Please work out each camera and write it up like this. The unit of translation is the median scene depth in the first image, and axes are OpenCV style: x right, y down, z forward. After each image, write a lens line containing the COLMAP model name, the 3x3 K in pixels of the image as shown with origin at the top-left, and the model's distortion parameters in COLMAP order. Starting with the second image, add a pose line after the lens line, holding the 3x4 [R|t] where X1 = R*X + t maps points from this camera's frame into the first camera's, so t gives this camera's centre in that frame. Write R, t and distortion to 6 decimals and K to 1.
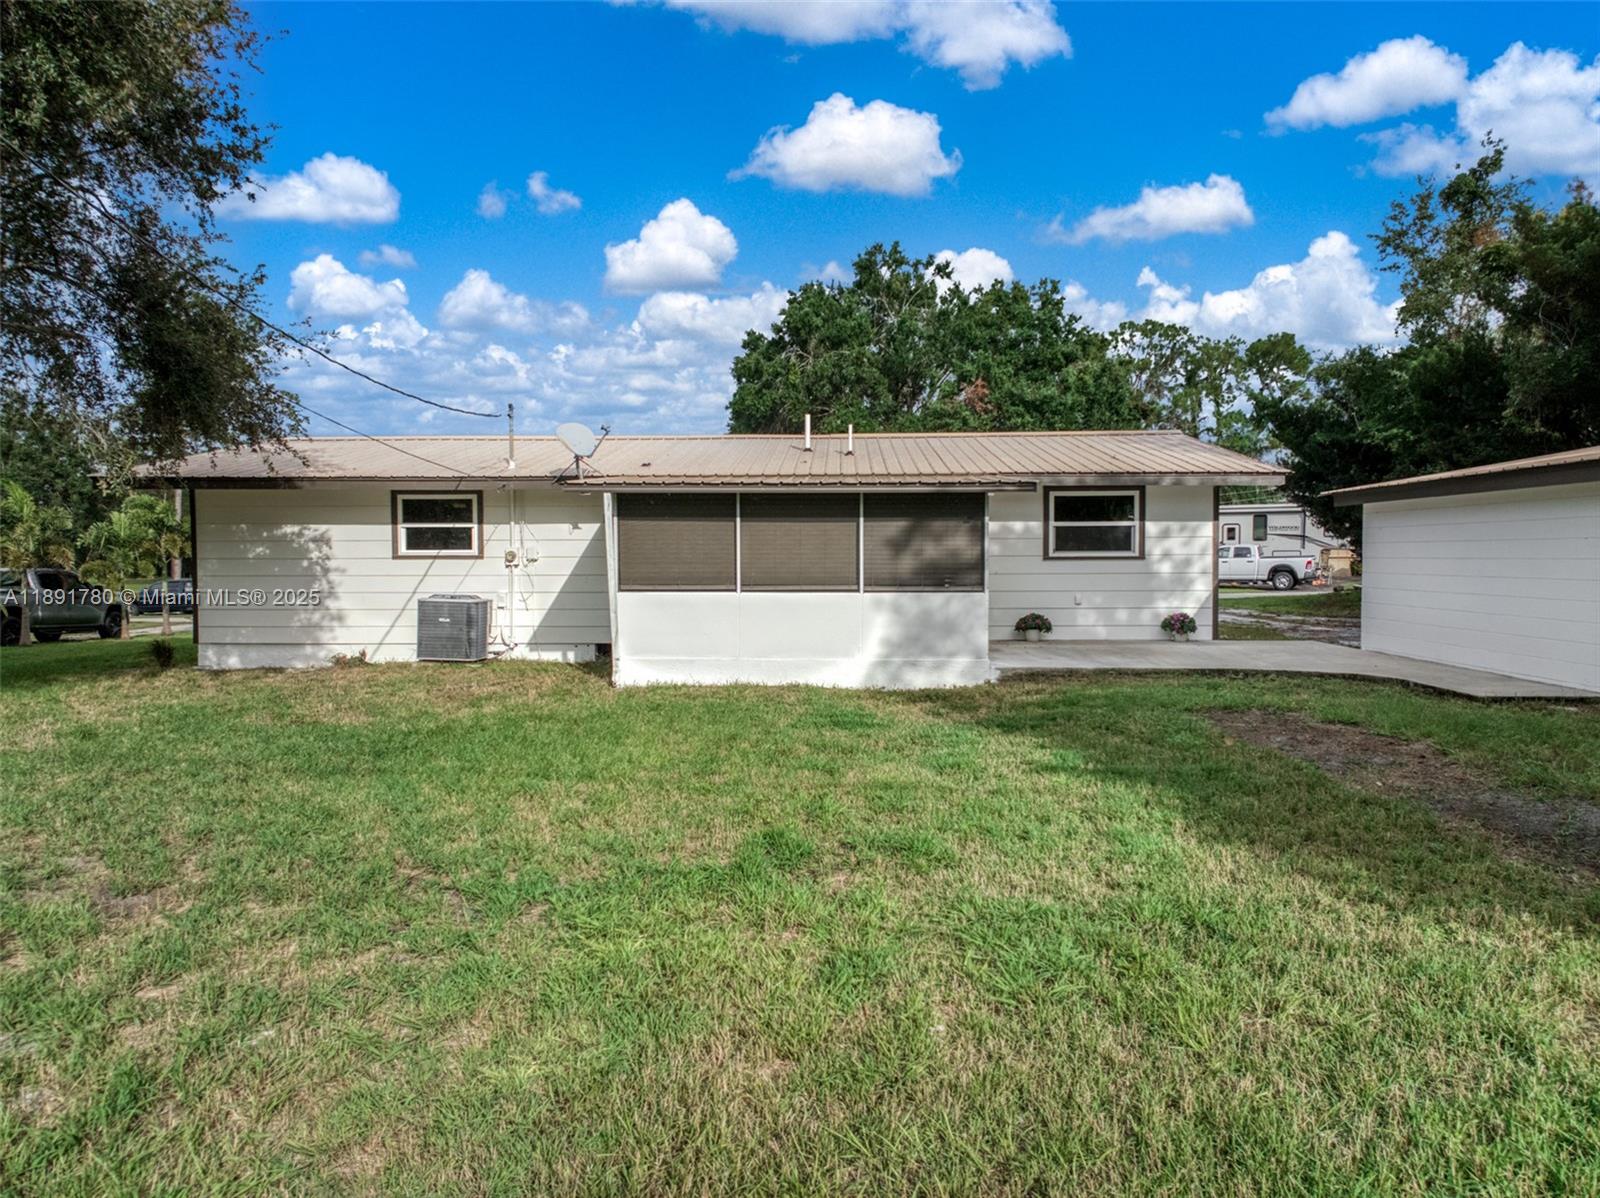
lens RADIAL K [[1117.1, 0, 801.9], [0, 1117.1, 603.9], [0, 0, 1]] dist [0.032983, -0.001854]
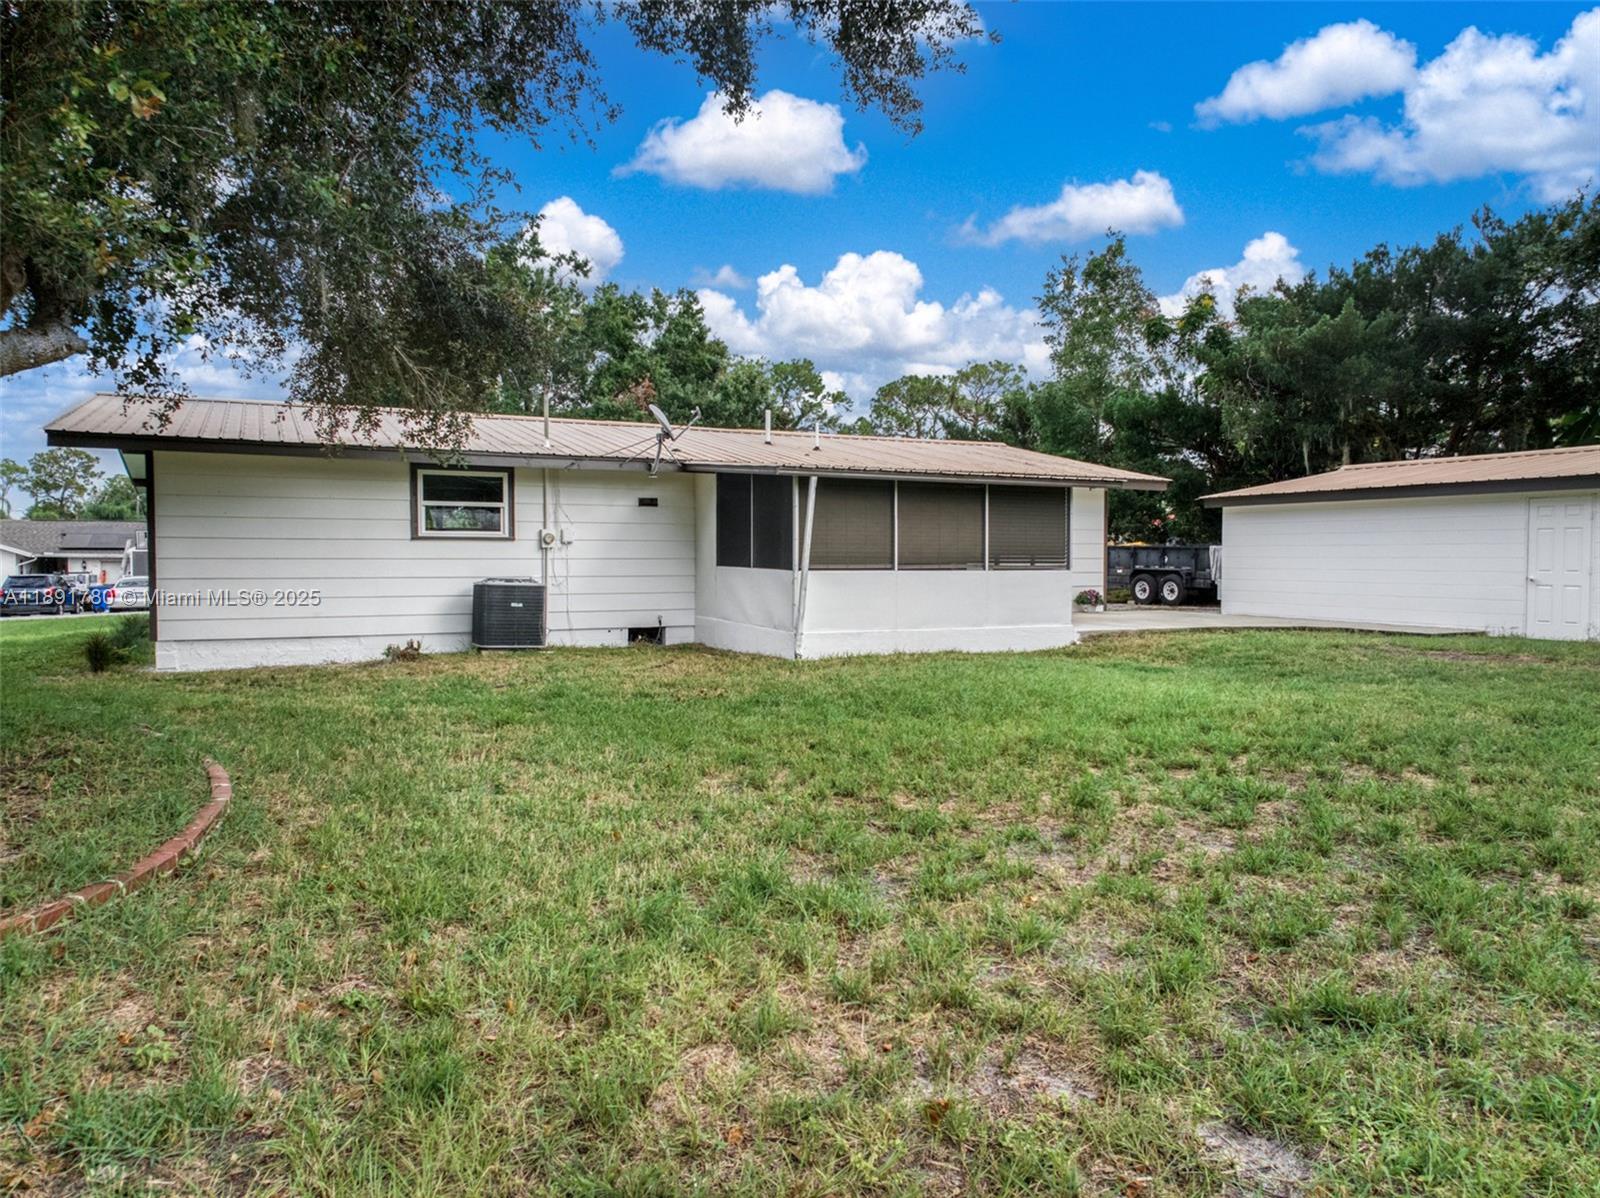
lens RADIAL K [[1117.1, 0, 802.2], [0, 1117.1, 605.7], [0, 0, 1]] dist [0.032983, -0.001854]
pose [[0.866340, -0.019139, 0.499088, -0.544895], [0.019114, 0.999804, 0.005160, 0.013377], [-0.499089, 0.005069, 0.866536, 0.070191]]
